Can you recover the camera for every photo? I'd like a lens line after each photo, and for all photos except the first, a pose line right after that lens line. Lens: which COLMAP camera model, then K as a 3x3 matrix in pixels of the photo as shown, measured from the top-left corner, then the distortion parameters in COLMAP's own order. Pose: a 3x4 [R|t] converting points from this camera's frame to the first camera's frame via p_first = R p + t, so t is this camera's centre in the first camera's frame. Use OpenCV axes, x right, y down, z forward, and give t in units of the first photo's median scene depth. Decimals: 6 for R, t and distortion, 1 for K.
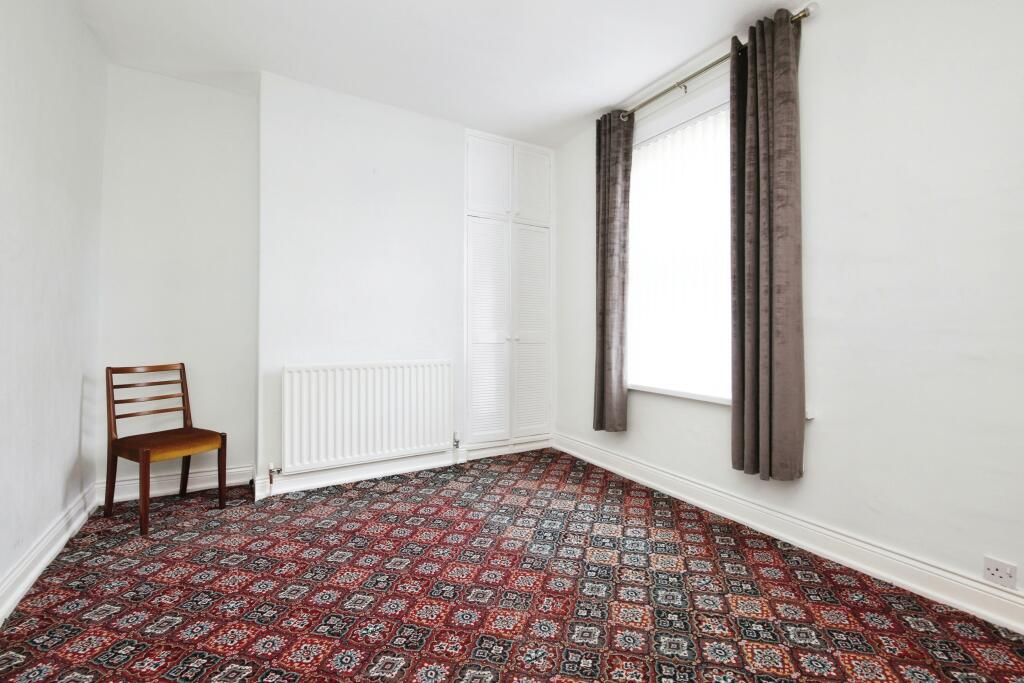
lens RADIAL K [[458.0, 0, 522.7], [0, 458.0, 335.1], [0, 0, 1]] dist [0.001294, -0.012533]
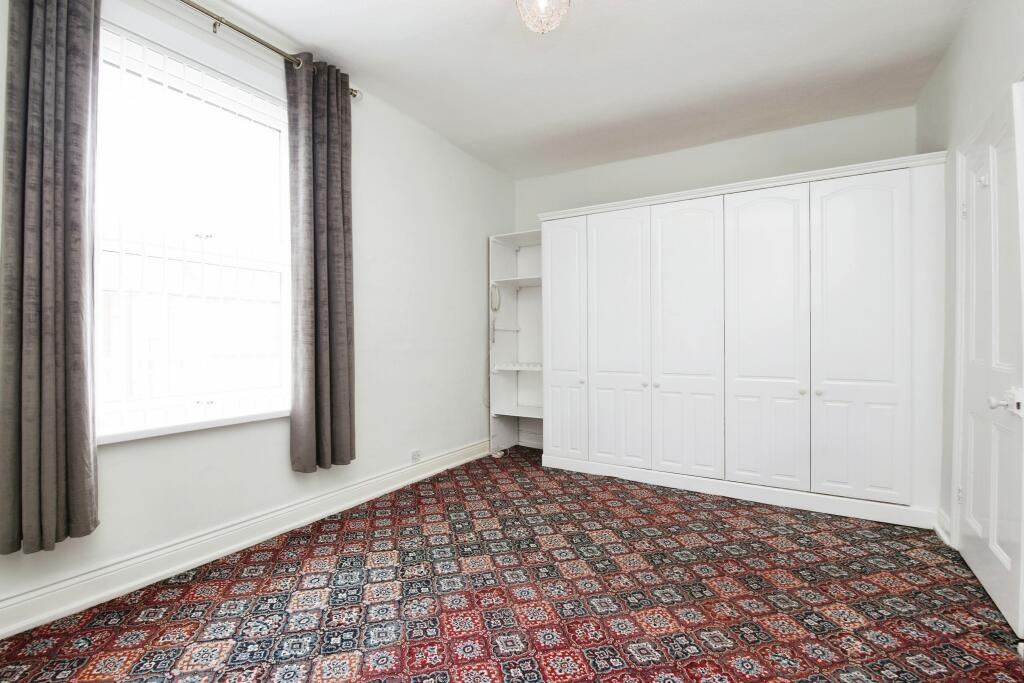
lens RADIAL K [[458.0, 0, 522.7], [0, 458.0, 335.1], [0, 0, 1]] dist [0.001294, -0.012533]
pose [[-0.485466, -0.006232, 0.874233, -0.780937], [0.005881, 0.999929, 0.010393, -0.028890], [-0.874236, 0.010187, -0.485395, 1.256512]]
